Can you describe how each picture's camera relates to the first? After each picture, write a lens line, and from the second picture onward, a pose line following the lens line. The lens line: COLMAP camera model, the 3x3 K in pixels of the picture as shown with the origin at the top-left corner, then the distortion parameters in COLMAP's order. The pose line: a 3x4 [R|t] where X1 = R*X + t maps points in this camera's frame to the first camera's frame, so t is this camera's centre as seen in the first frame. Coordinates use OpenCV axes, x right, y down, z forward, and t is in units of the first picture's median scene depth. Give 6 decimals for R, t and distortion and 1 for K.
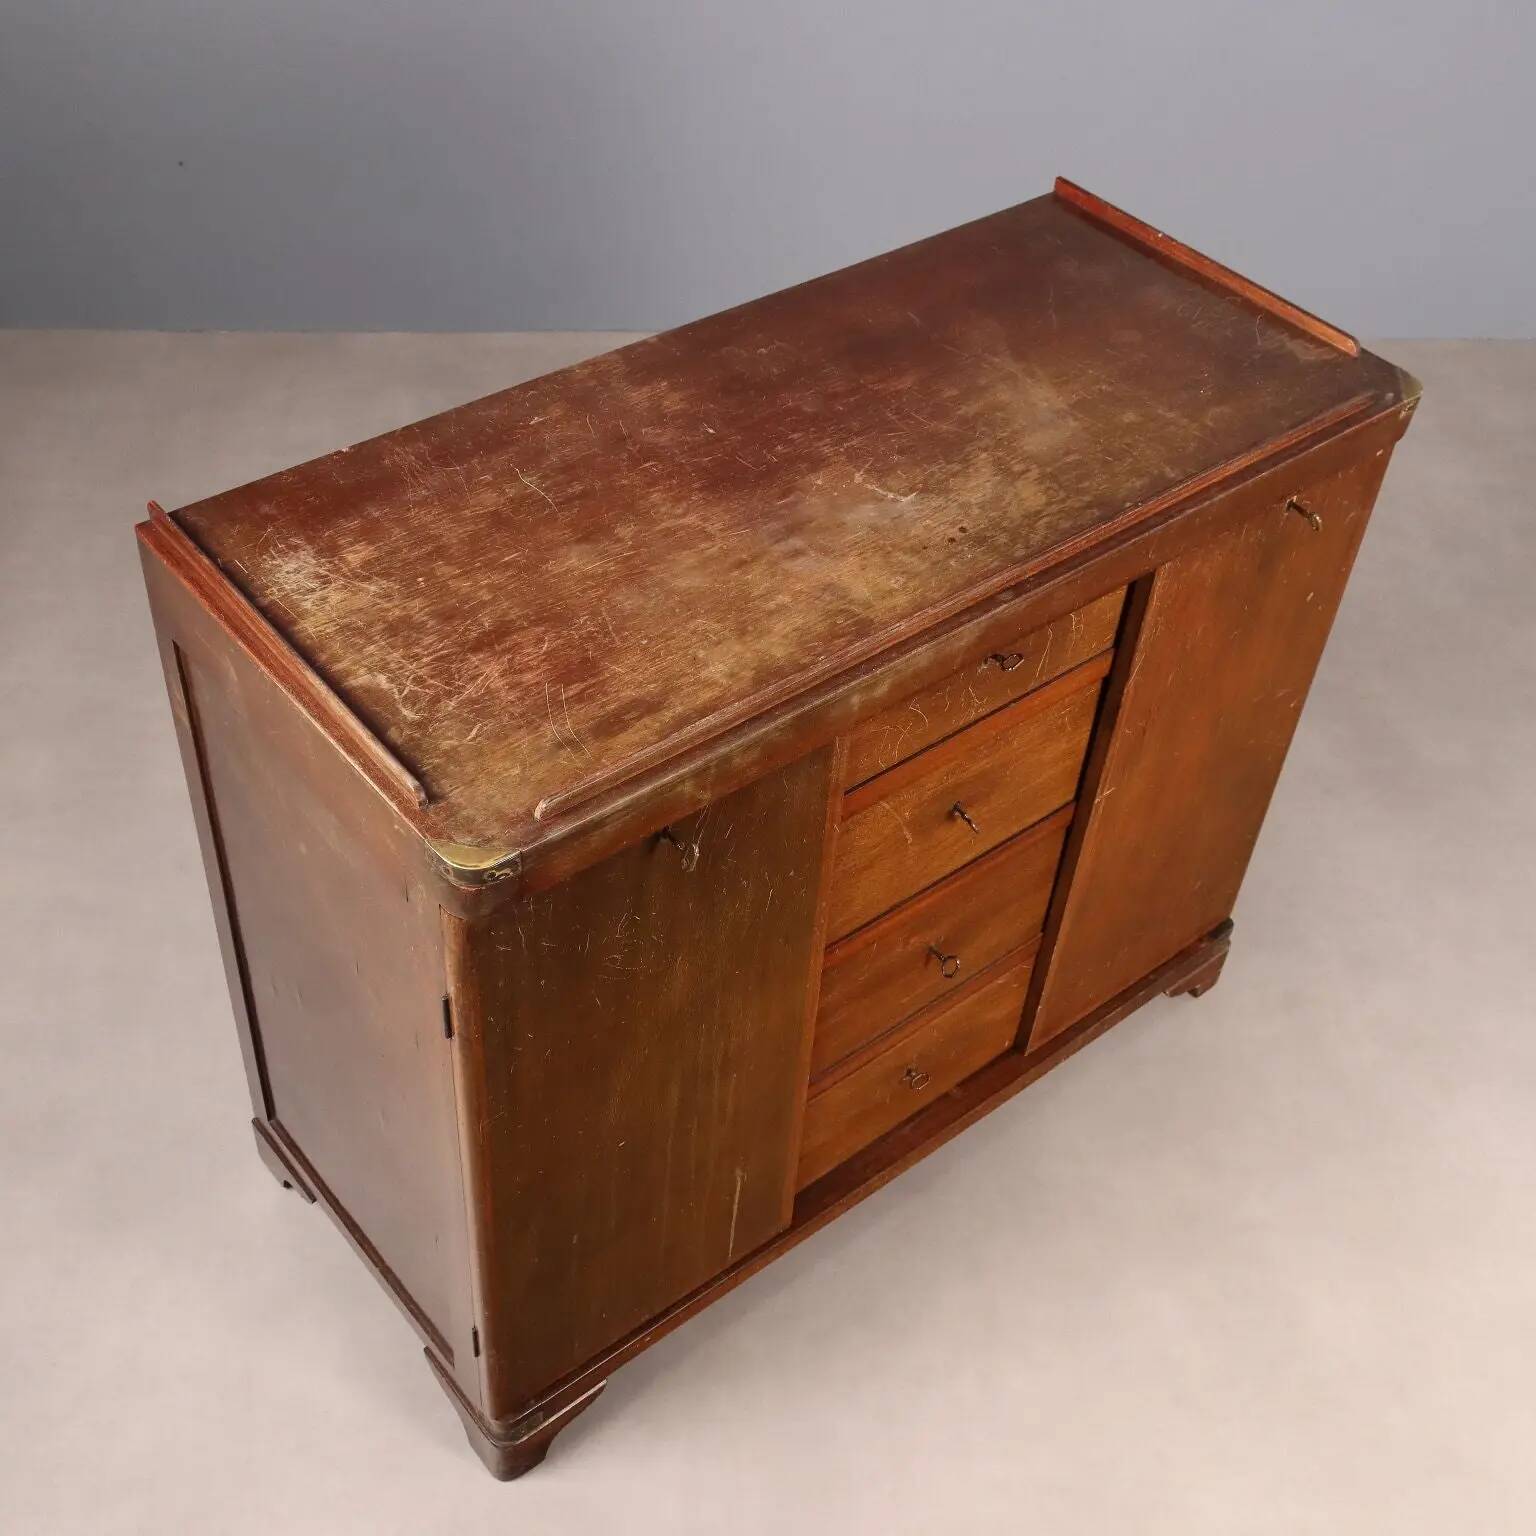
lens RADIAL K [[1886.9, 0, 759.6], [0, 1886.9, 773.2], [0, 0, 1]] dist [-0.002178, 0.000000]
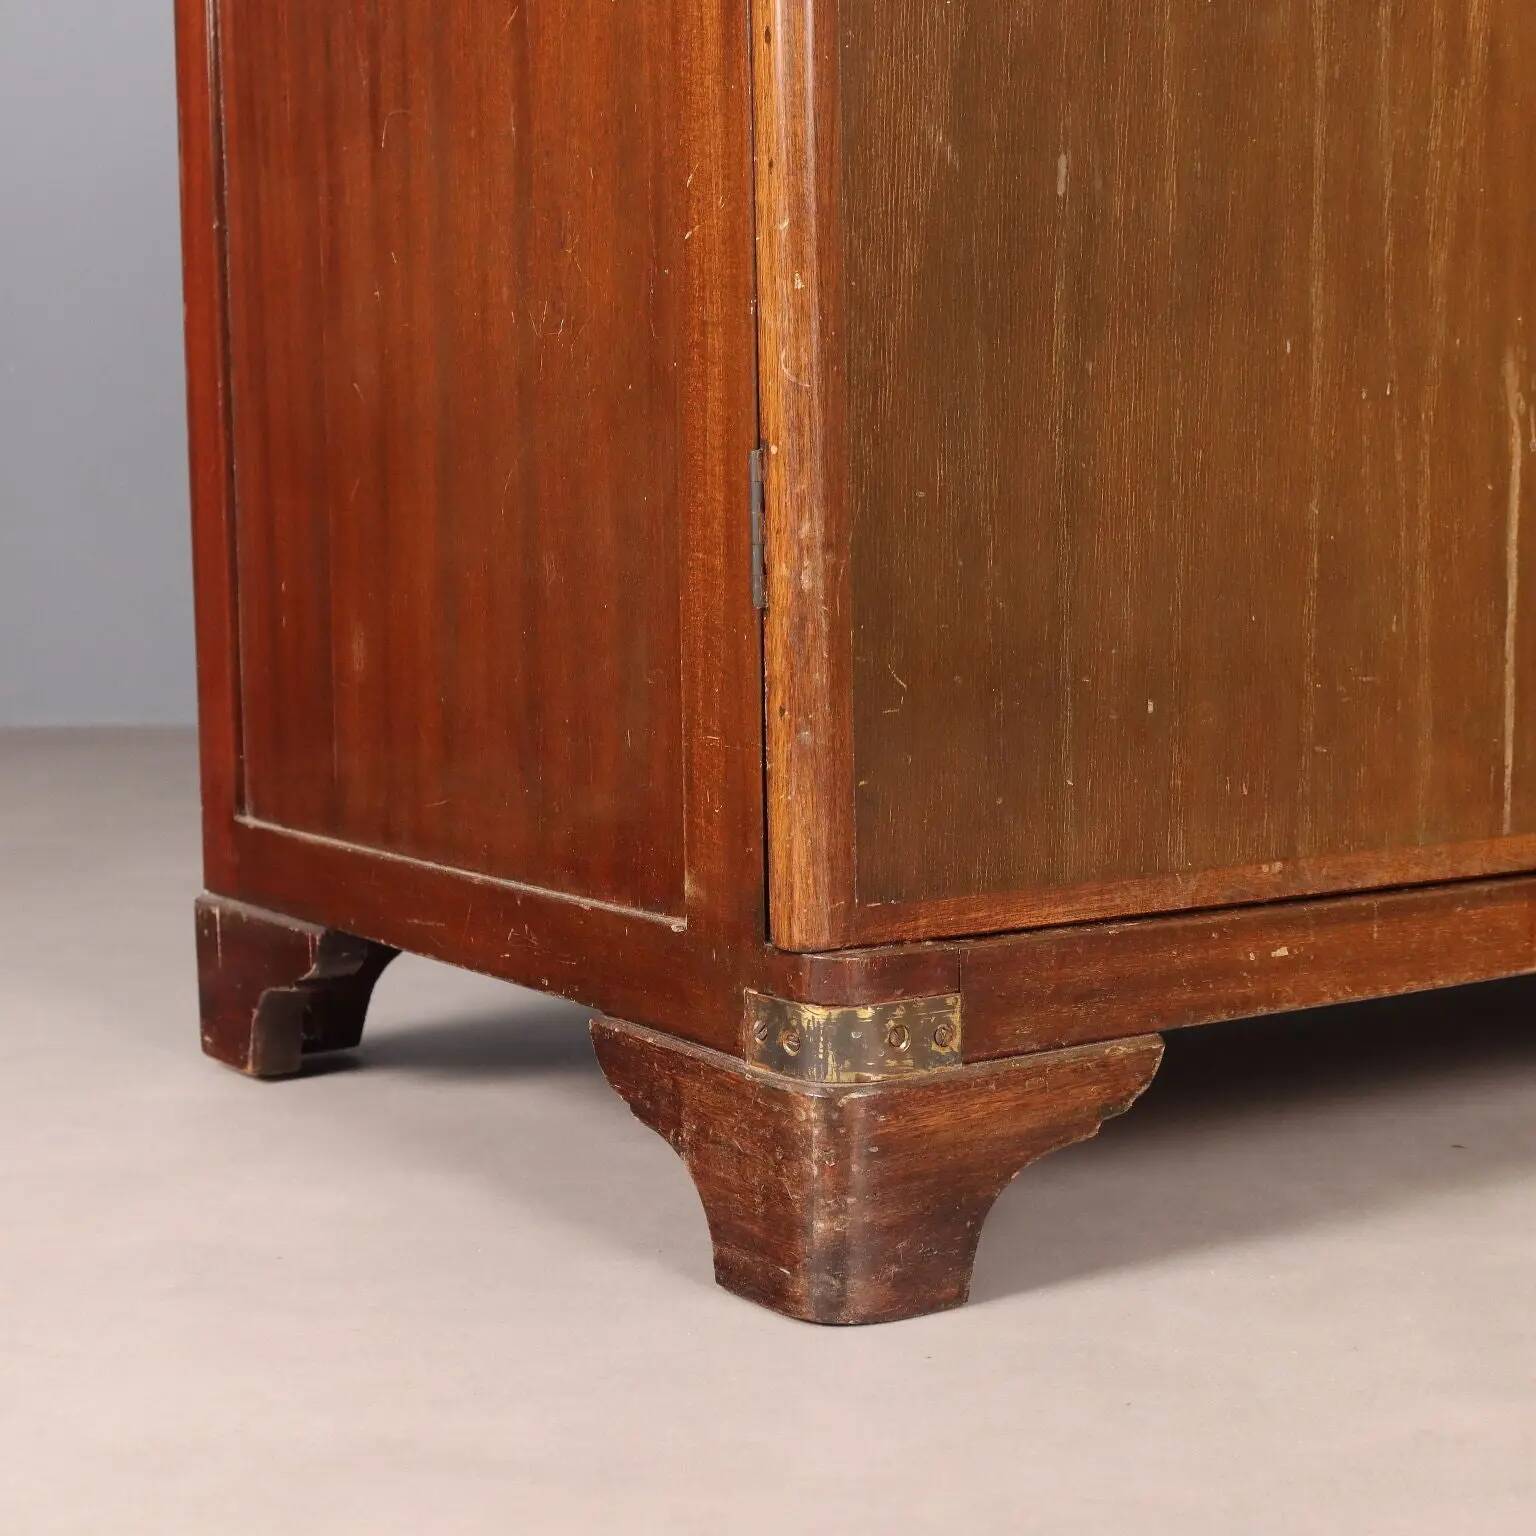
lens RADIAL K [[2777.9, 0, 730.8], [0, 2777.9, 828.7], [0, 0, 1]] dist [0.003048, 0.000000]
pose [[0.988722, -0.065173, -0.134836, -0.117348], [-0.031218, 0.790871, -0.611186, 0.771788], [0.146471, 0.608503, 0.779917, 0.816822]]
